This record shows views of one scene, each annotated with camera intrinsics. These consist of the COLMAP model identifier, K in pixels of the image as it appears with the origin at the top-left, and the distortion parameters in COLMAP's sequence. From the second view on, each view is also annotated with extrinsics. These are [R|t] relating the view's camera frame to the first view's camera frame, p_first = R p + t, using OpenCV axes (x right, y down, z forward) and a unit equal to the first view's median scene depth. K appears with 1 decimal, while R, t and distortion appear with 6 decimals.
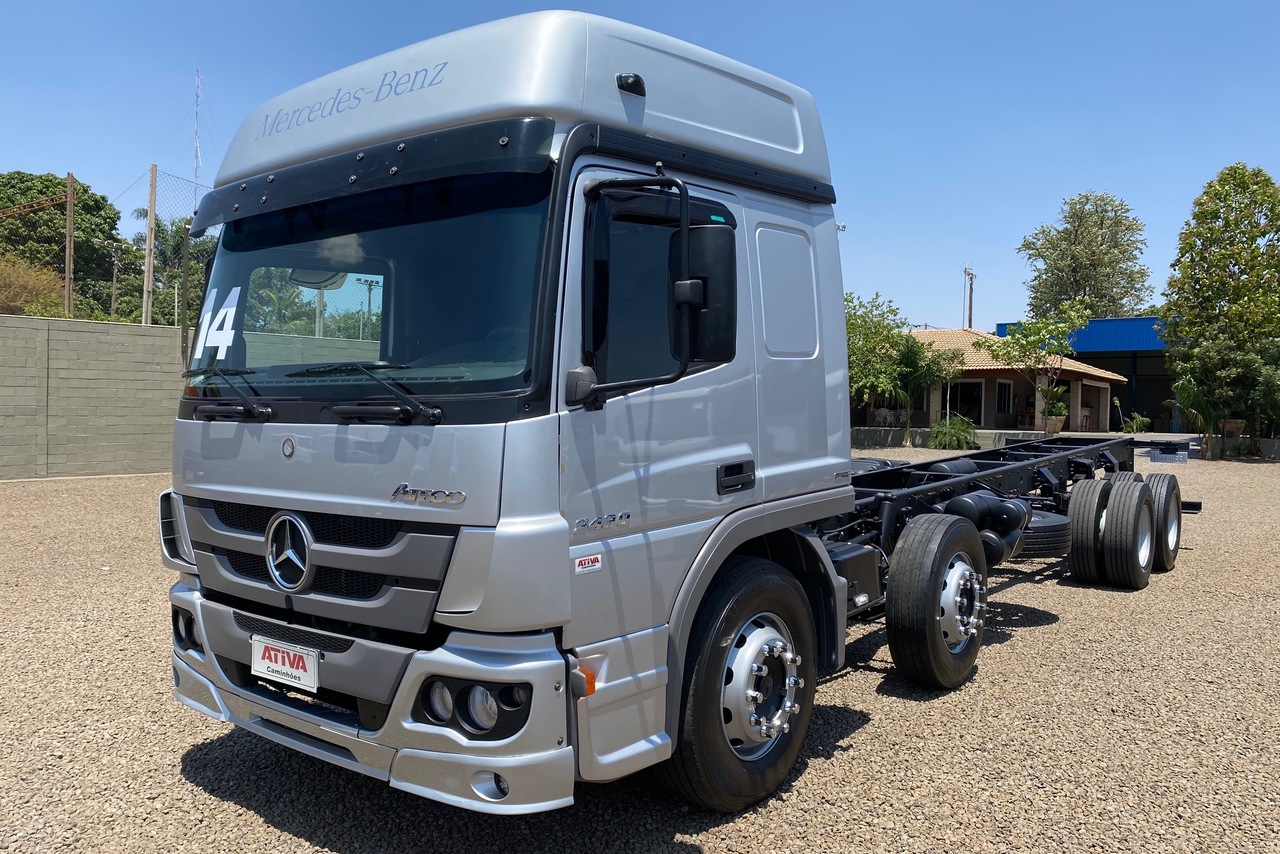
lens RADIAL K [[965.6, 0, 632.9], [0, 965.6, 429.4], [0, 0, 1]] dist [0.036904, -0.005702]
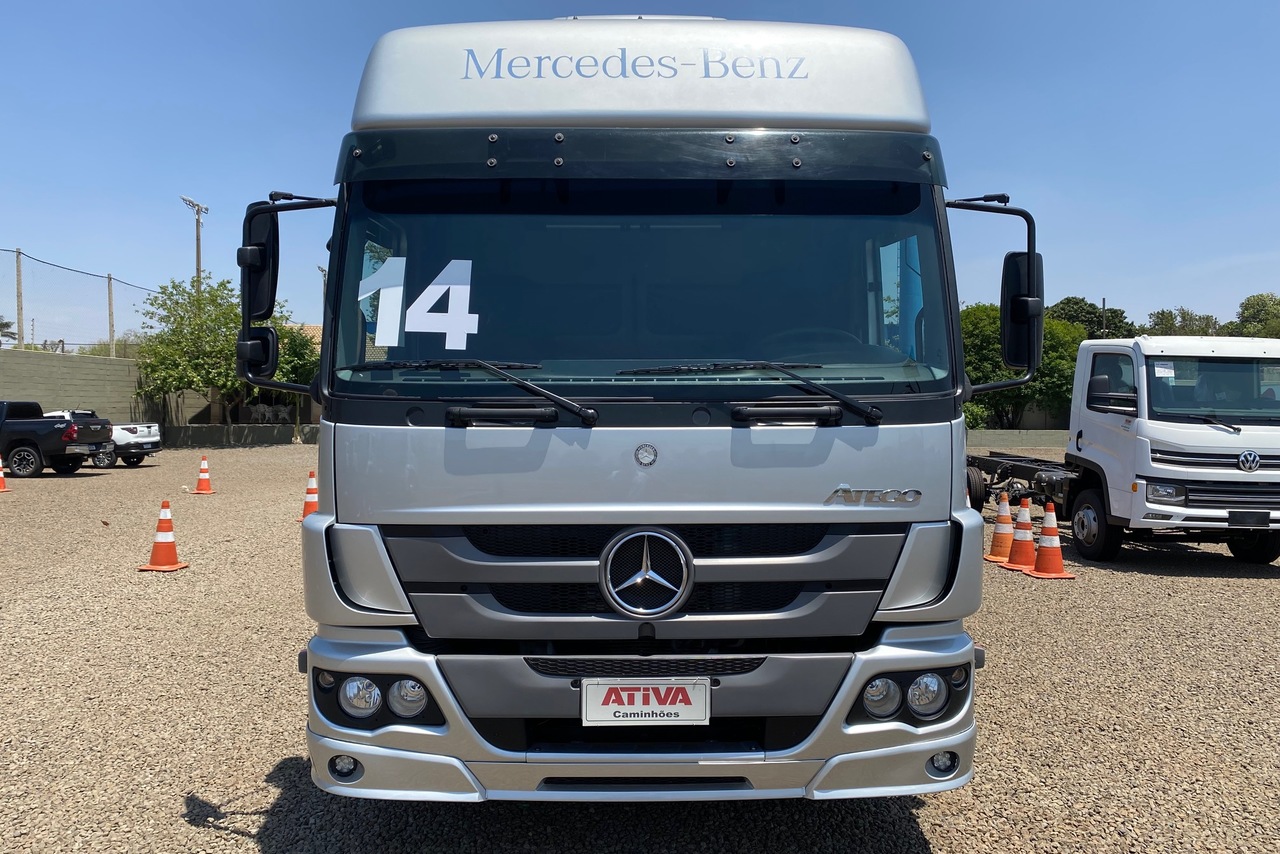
lens RADIAL K [[965.6, 0, 633.2], [0, 965.6, 422.3], [0, 0, 1]] dist [0.036904, -0.005702]
pose [[0.779060, -0.015970, 0.626746, -0.918434], [0.017728, 0.999837, 0.003441, -0.013970], [-0.626699, 0.008430, 0.779216, 0.331315]]
